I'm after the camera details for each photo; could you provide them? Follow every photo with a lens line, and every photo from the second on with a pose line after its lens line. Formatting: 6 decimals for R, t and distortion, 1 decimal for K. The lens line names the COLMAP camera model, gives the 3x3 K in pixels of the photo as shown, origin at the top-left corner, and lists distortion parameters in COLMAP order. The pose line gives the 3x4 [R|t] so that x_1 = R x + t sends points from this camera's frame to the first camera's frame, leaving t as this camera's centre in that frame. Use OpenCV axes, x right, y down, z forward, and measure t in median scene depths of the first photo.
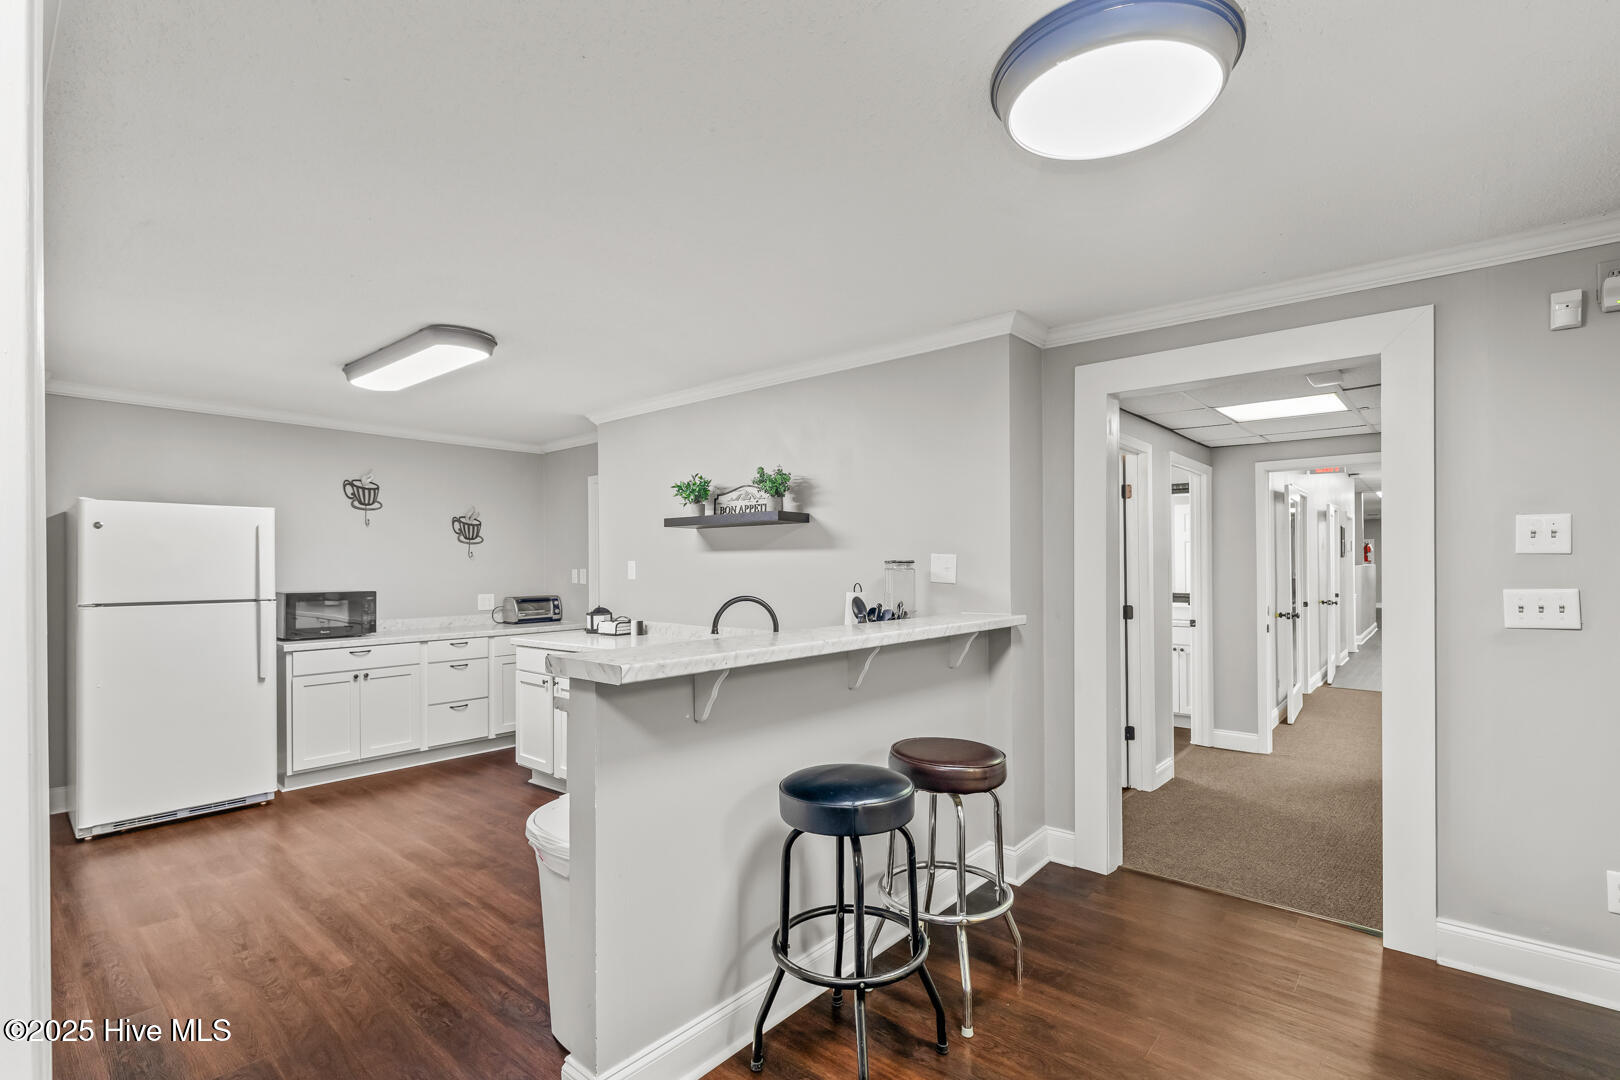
lens RADIAL K [[720.3, 0, 801.0], [0, 720.3, 565.0], [0, 0, 1]] dist [0.008044, -0.002265]
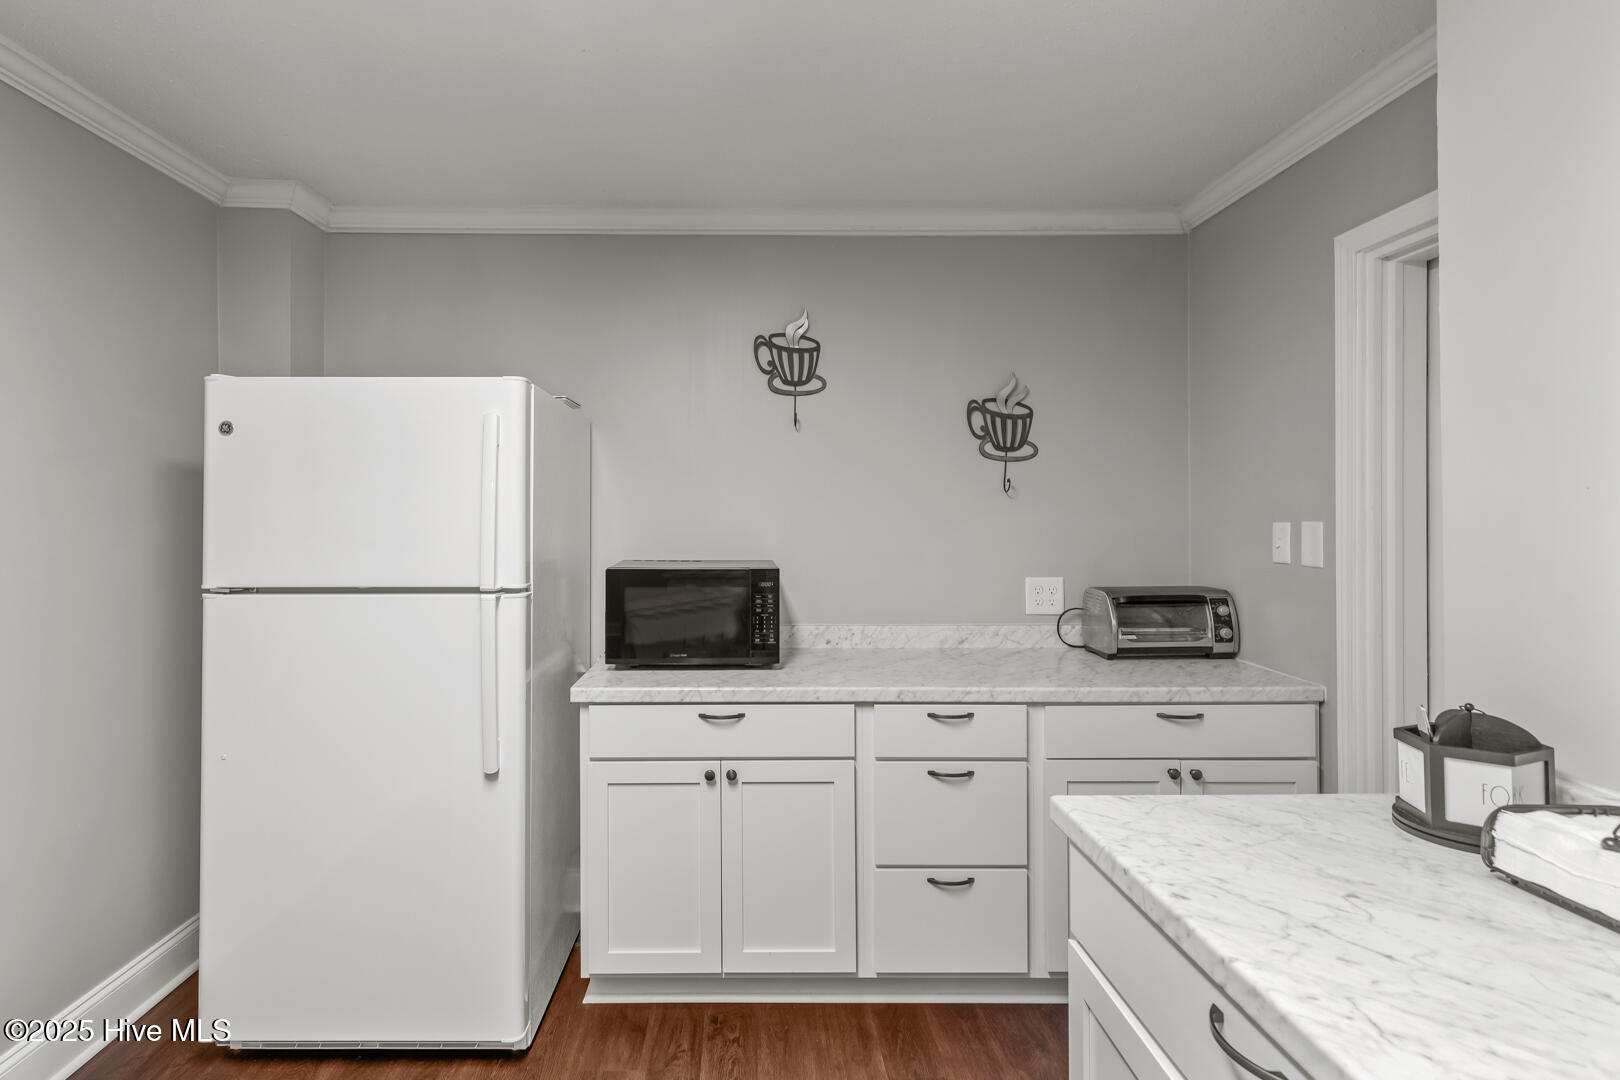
lens RADIAL K [[720.3, 0, 806.8], [0, 720.3, 509.6], [0, 0, 1]] dist [0.008044, -0.002265]
pose [[0.676521, 0.002475, -0.736419, -0.272793], [-0.000855, 0.999996, 0.002576, -0.000920], [0.736422, -0.001113, 0.676521, 0.764199]]
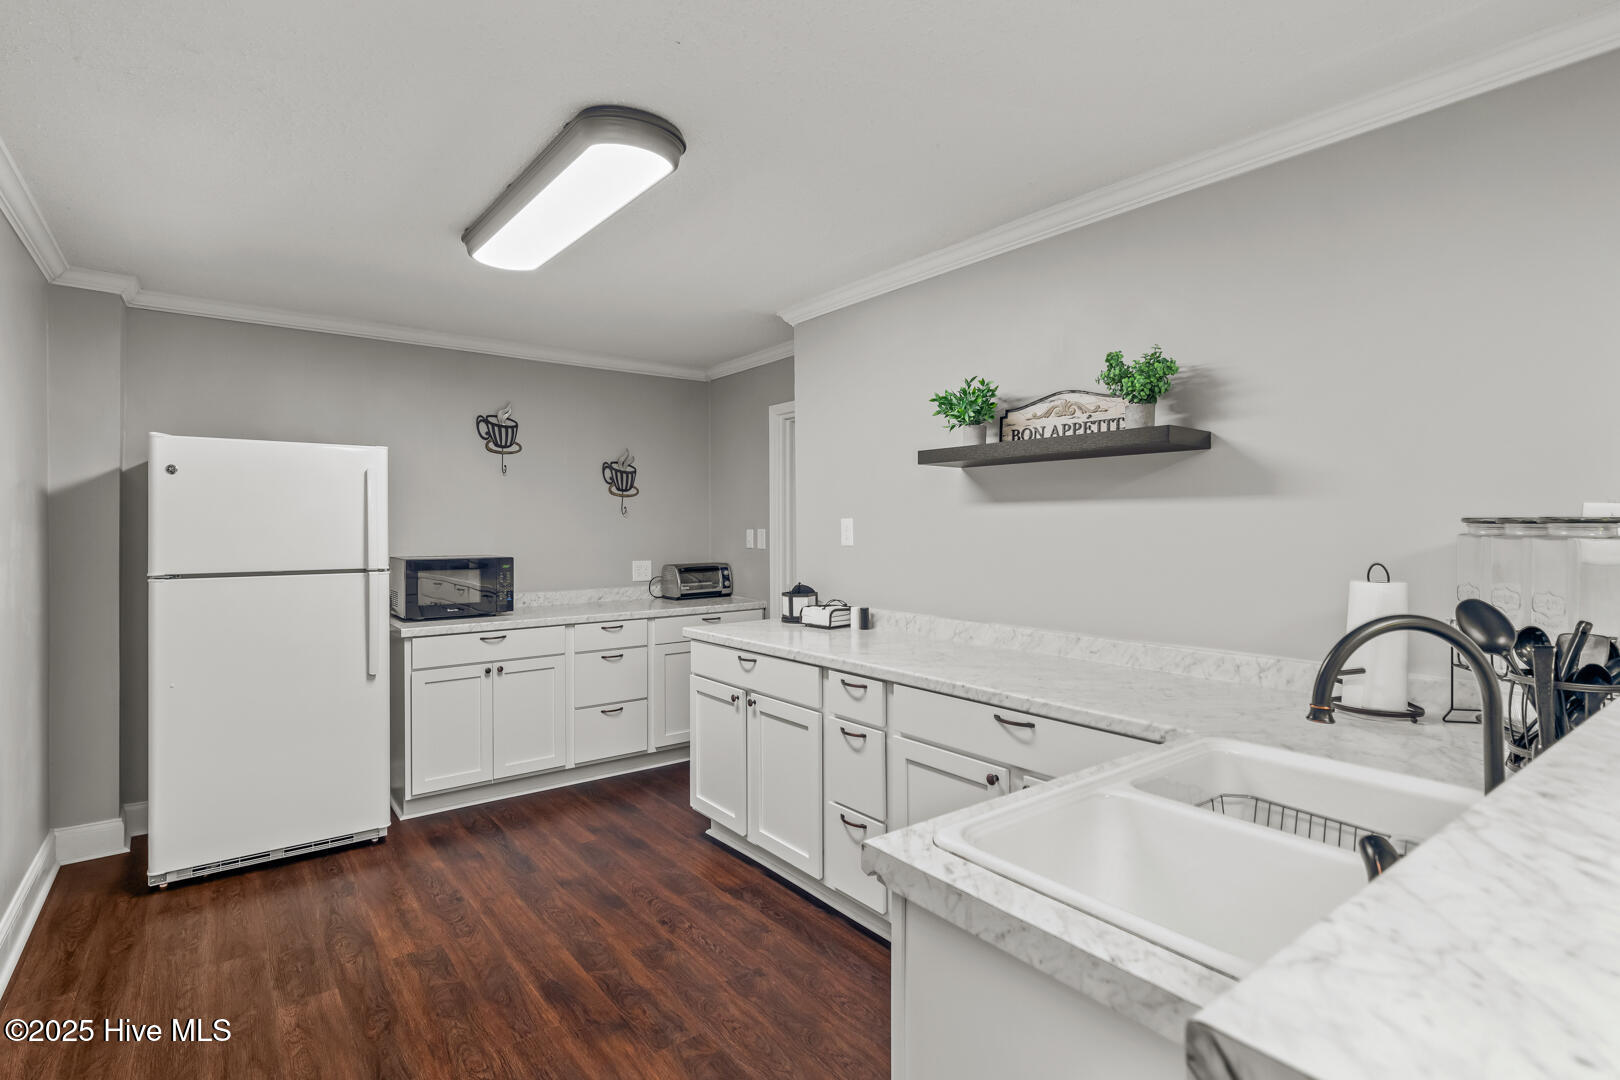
lens RADIAL K [[720.3, 0, 752.4], [0, 720.3, 529.0], [0, 0, 1]] dist [0.008044, -0.002265]
pose [[0.973333, 0.004148, -0.229357, -0.175661], [-0.002499, 0.999969, 0.007478, -0.000432], [0.229381, -0.006705, 0.973314, 0.332462]]
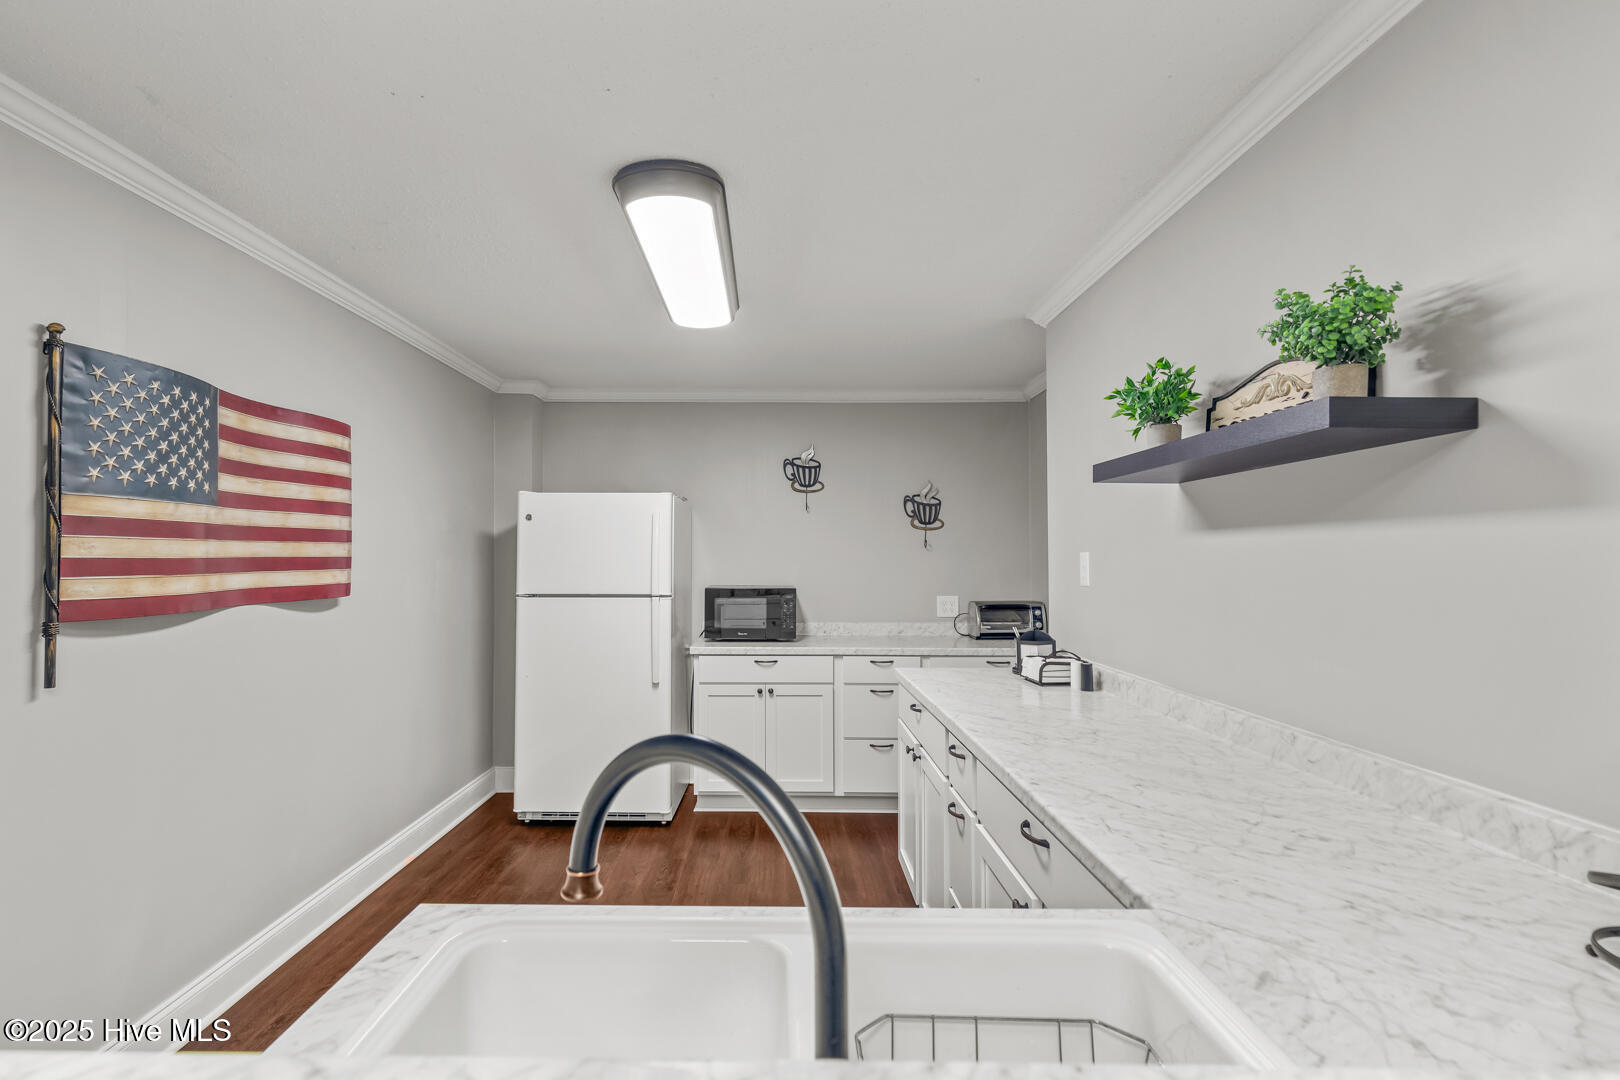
lens RADIAL K [[720.3, 0, 821.0], [0, 720.3, 551.1], [0, 0, 1]] dist [0.008044, -0.002265]
pose [[0.661650, -0.001173, -0.749812, 0.050461], [-0.003899, 0.999980, -0.005005, -0.002887], [0.749803, 0.006235, 0.661632, 0.507994]]
